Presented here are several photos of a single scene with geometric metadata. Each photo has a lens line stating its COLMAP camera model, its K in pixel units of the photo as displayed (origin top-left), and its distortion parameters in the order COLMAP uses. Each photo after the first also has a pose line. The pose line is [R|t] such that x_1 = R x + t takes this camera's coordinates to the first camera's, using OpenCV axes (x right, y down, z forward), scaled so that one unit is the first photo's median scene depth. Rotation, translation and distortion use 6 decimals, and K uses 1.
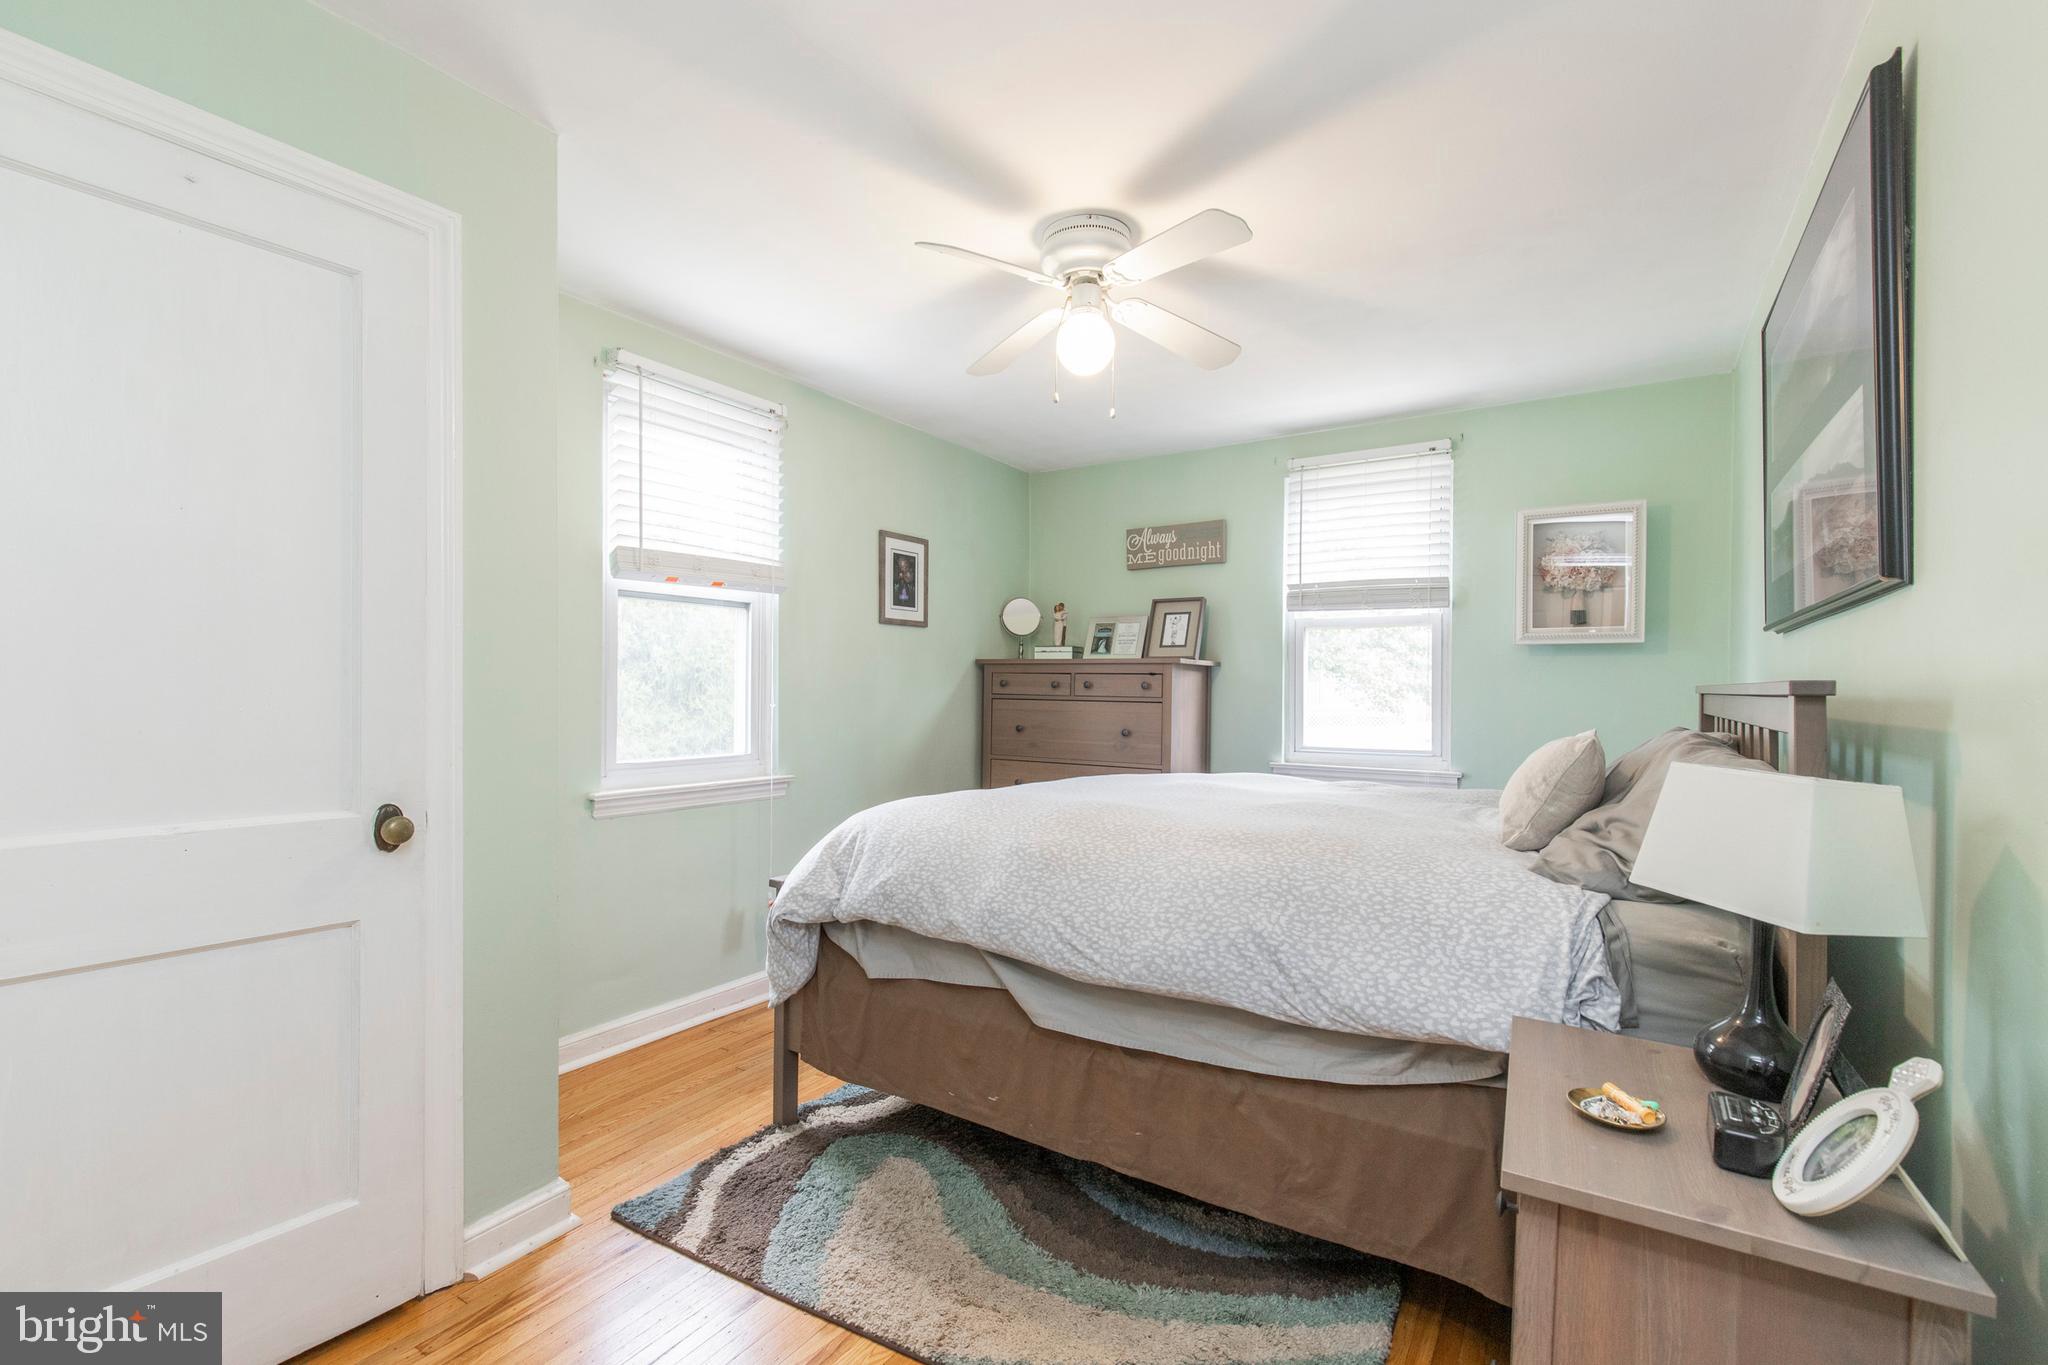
lens RADIAL K [[923.0, 0, 1024.0], [0, 923.0, 682.5], [0, 0, 1]] dist [0.014231, -0.000259]
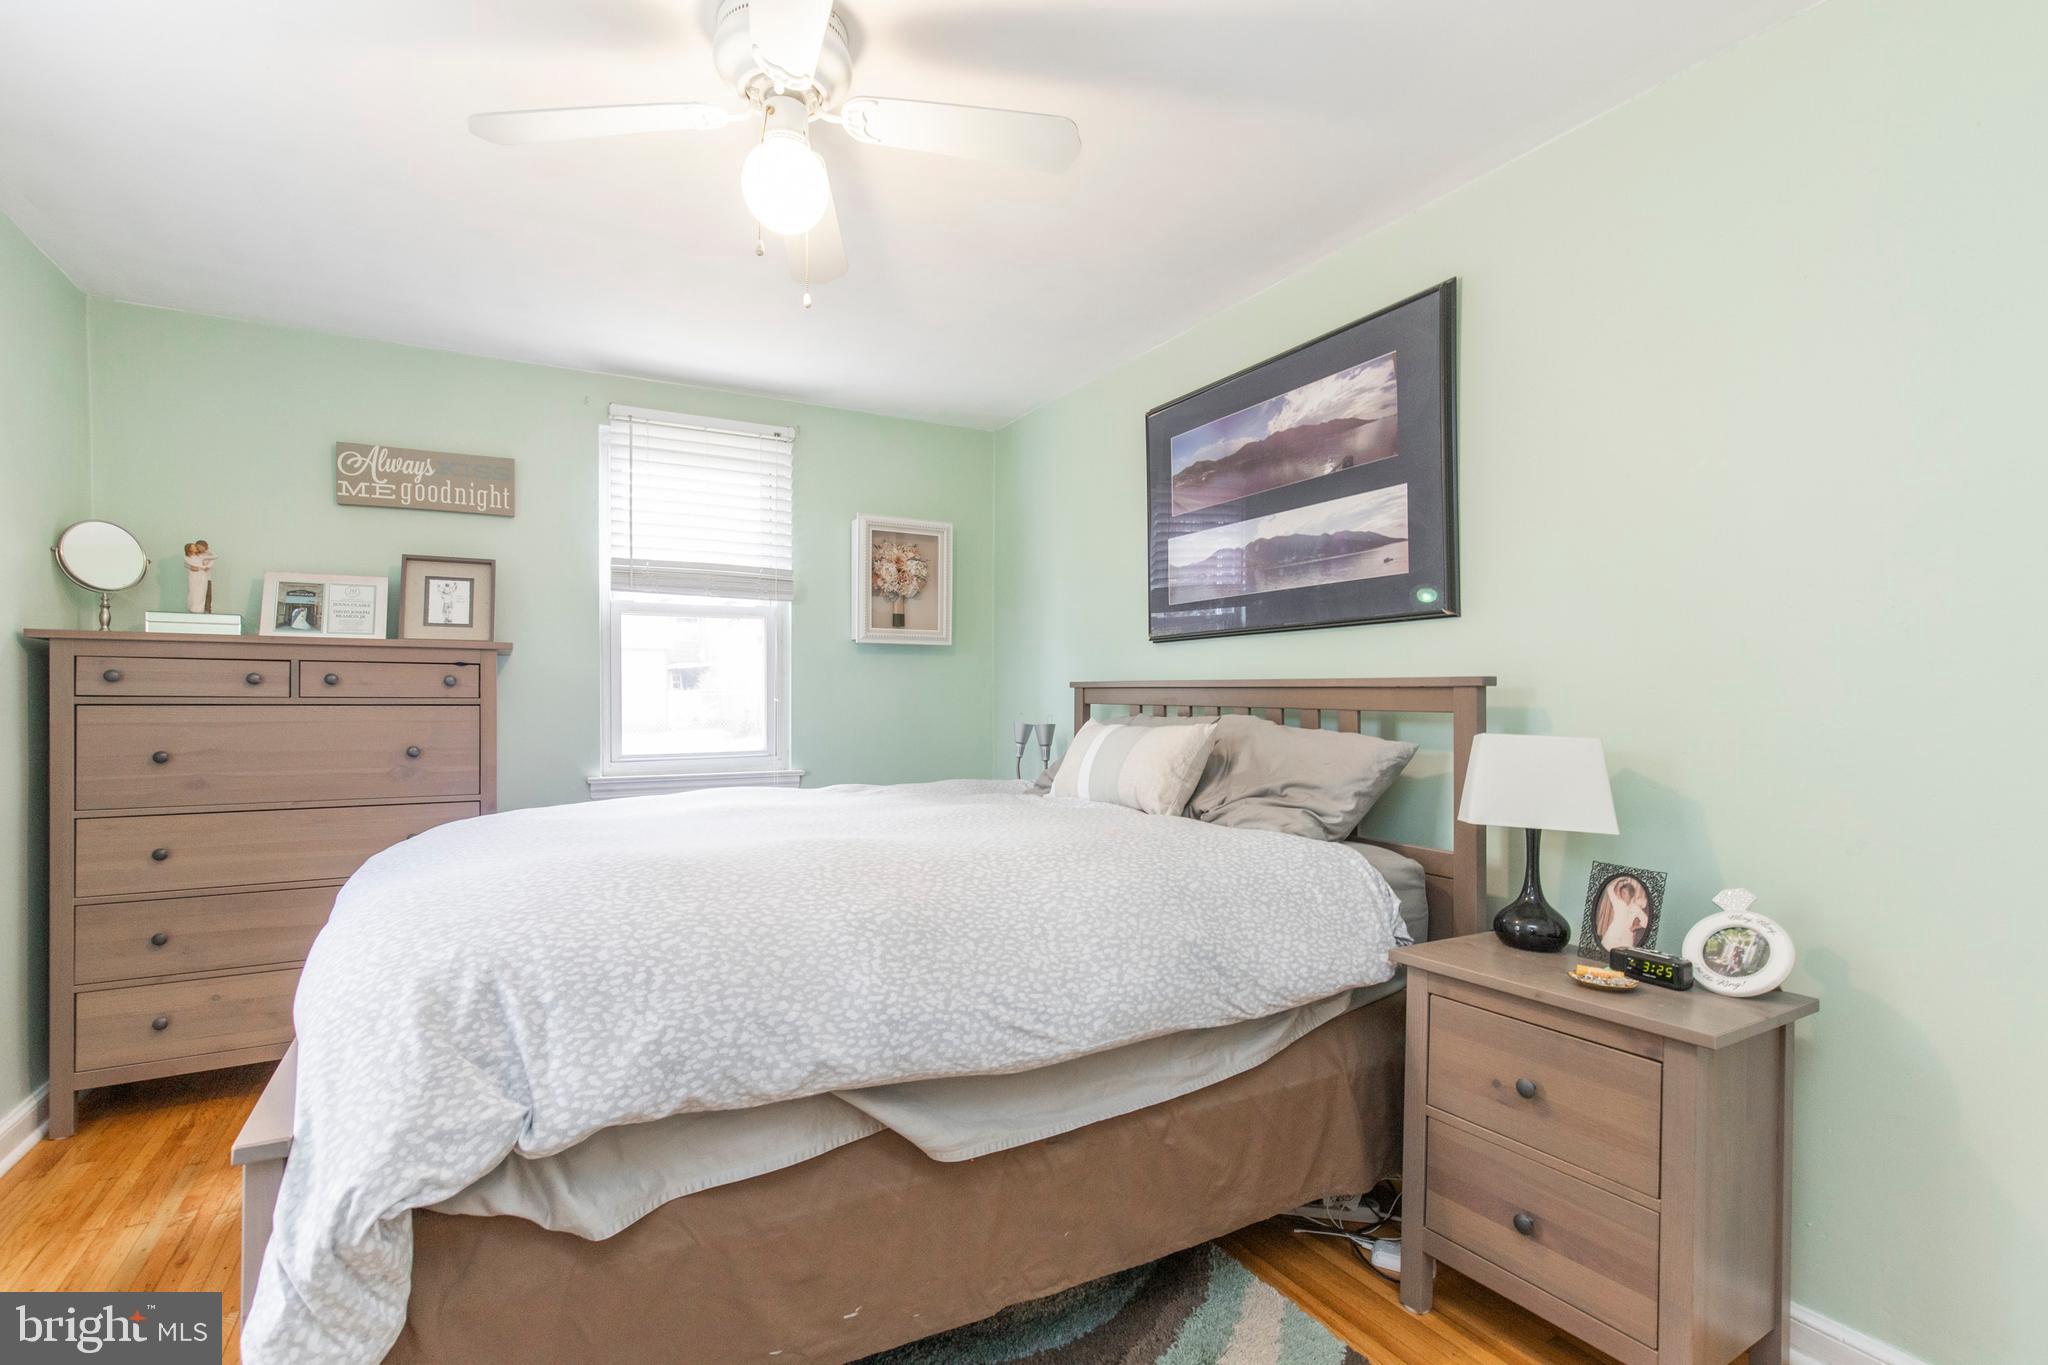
lens RADIAL K [[946.3, 0, 1024.0], [0, 946.3, 682.5], [0, 0, 1]] dist [0.012698, -0.000024]
pose [[0.481816, 0.001424, 0.876271, -0.296044], [-0.003097, 0.999995, 0.000078, 0.003494], [-0.876267, -0.002752, 0.481818, 0.304009]]
